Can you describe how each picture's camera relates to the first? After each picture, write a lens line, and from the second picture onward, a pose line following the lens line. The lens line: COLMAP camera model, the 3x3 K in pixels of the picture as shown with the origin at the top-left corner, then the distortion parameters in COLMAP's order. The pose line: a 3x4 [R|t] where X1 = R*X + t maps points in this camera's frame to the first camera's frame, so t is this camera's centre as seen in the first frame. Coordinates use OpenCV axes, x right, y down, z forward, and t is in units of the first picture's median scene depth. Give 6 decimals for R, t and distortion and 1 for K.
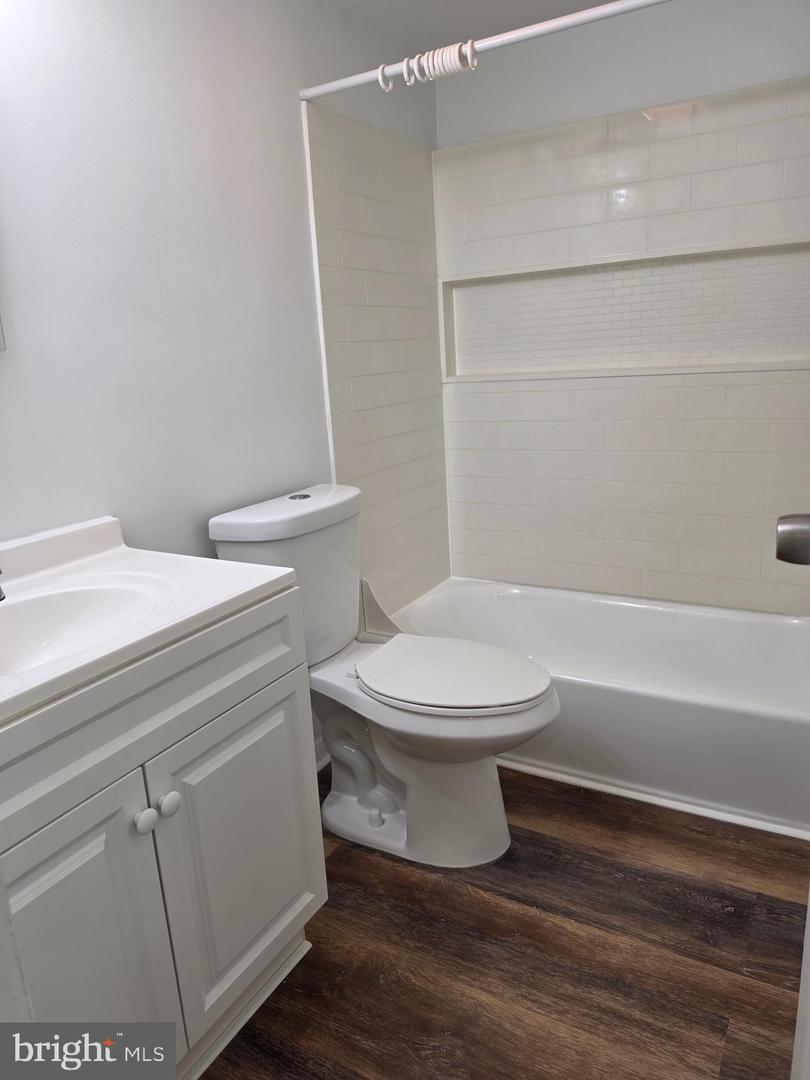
lens RADIAL K [[762.5, 0, 410.1], [0, 762.5, 537.1], [0, 0, 1]] dist [0.056838, -0.059932]
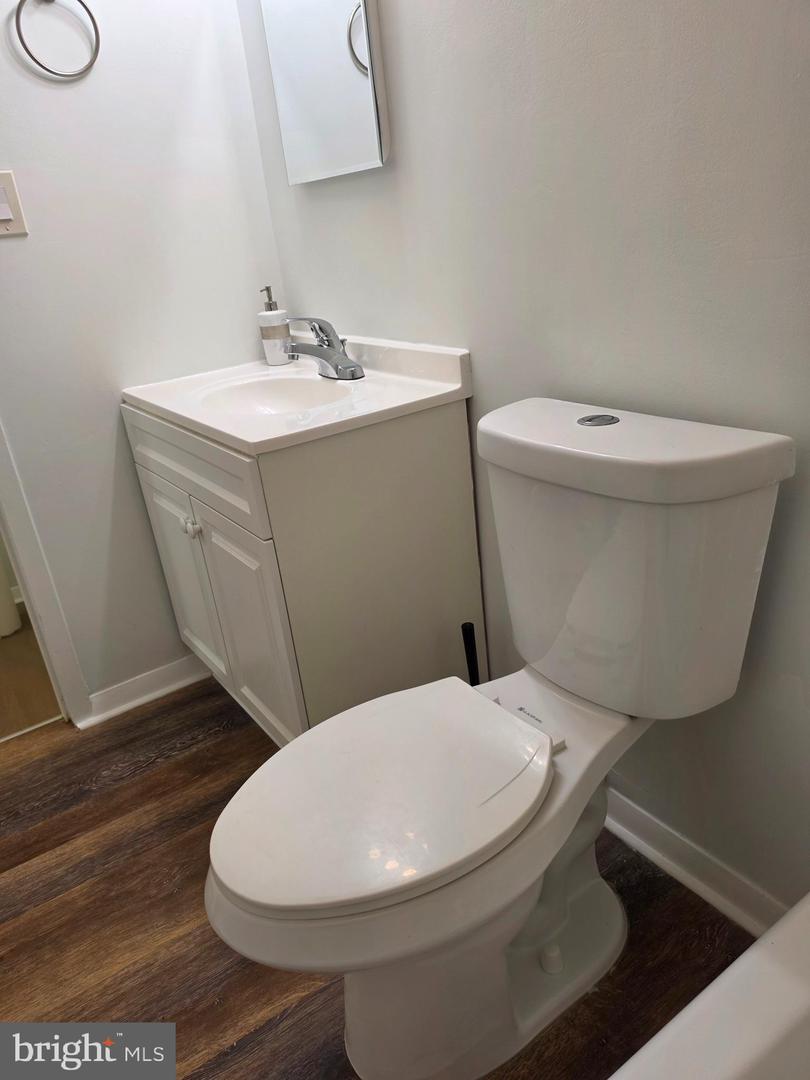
lens RADIAL K [[762.5, 0, 401.2], [0, 762.5, 546.7], [0, 0, 1]] dist [0.056838, -0.059932]
pose [[-0.429429, 0.448180, -0.784044, 0.435262], [-0.087765, 0.843349, 0.530150, -0.282662], [0.898826, 0.296473, -0.322825, 1.200613]]
